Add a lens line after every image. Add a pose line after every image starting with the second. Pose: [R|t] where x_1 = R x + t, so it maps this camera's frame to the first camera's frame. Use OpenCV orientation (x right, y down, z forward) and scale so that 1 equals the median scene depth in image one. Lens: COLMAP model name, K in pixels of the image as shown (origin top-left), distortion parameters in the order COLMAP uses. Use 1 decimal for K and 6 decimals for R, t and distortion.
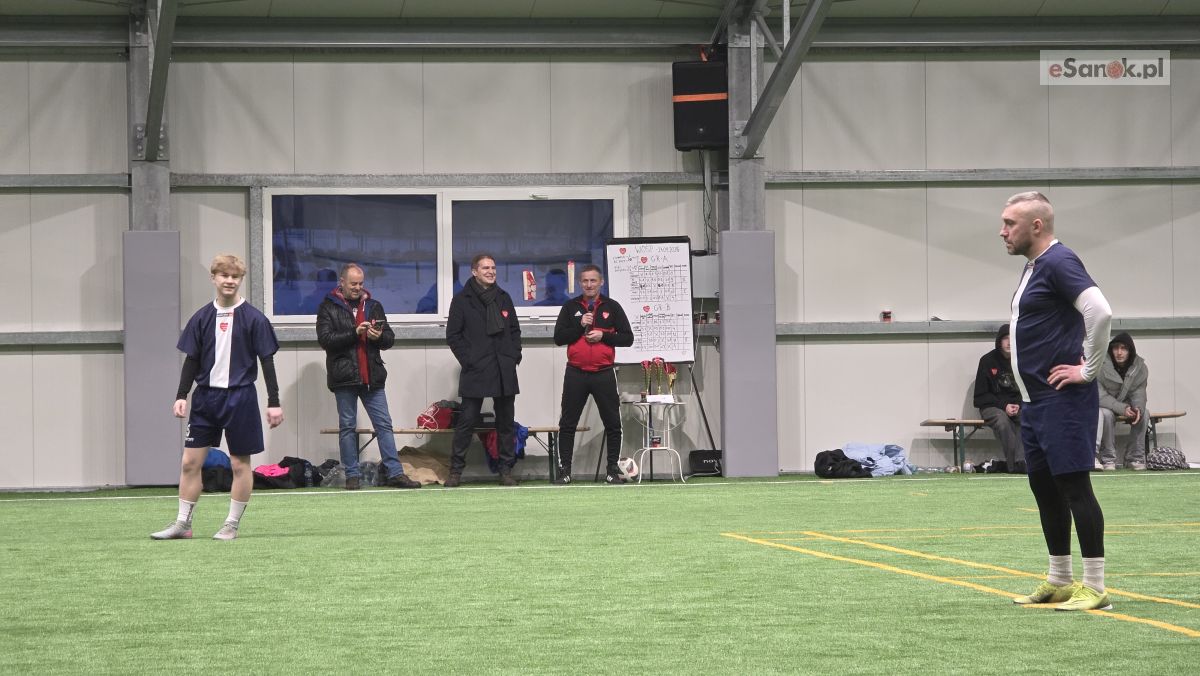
lens RADIAL K [[4108.6, 0, 605.4], [0, 4108.6, 329.2], [0, 0, 1]] dist [0.211057, 0.000000]
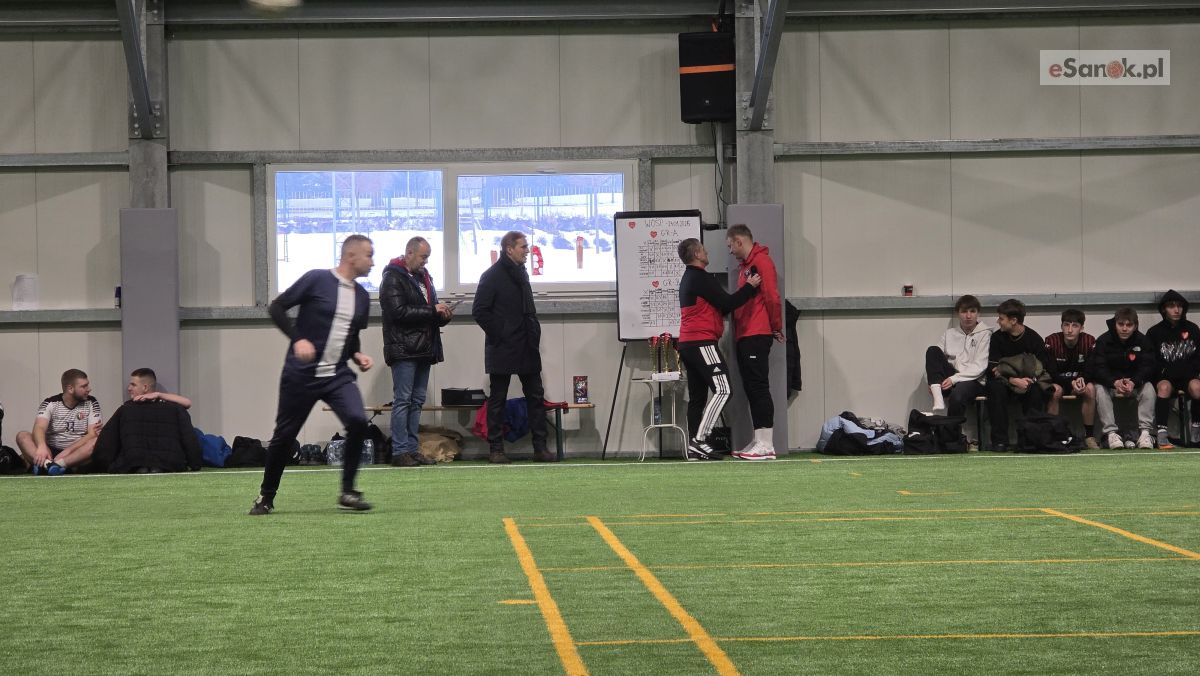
lens RADIAL K [[4108.6, 0, 600.4], [0, 4108.6, 337.3], [0, 0, 1]] dist [0.211057, 0.000000]
pose [[0.989648, -0.002335, -0.143500, 0.138653], [0.003761, 0.999946, 0.009667, -0.001772], [0.143469, -0.010106, 0.989603, 0.021993]]
